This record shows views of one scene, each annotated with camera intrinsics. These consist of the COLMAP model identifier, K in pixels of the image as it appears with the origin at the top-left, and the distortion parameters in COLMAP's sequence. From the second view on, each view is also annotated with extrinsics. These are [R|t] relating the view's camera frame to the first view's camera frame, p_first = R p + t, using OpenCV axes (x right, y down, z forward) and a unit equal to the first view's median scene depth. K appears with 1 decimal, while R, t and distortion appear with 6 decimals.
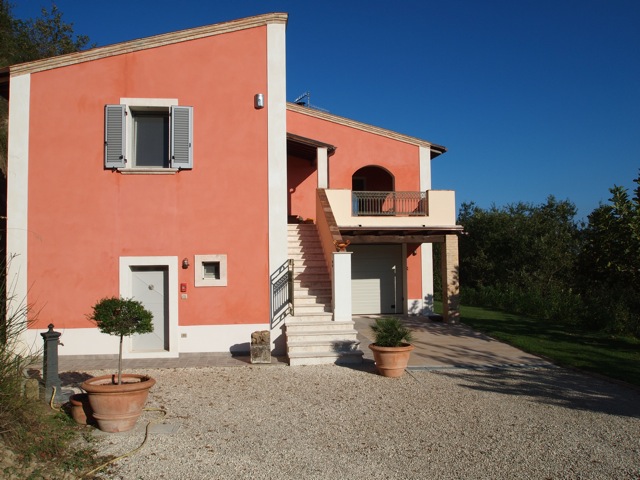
lens RADIAL K [[533.9, 0, 319.4], [0, 533.9, 239.4], [0, 0, 1]] dist [-0.012443, -0.006660]
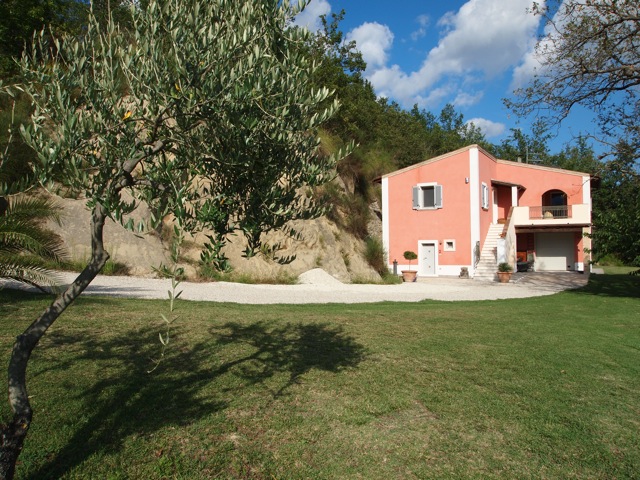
lens RADIAL K [[533.9, 0, 319.8], [0, 533.9, 241.0], [0, 0, 1]] dist [-0.012443, -0.006660]
pose [[0.803549, -0.008946, -0.595172, 0.876619], [0.031936, 0.999095, 0.028101, -0.059930], [0.594382, -0.041588, 0.803107, -1.560967]]
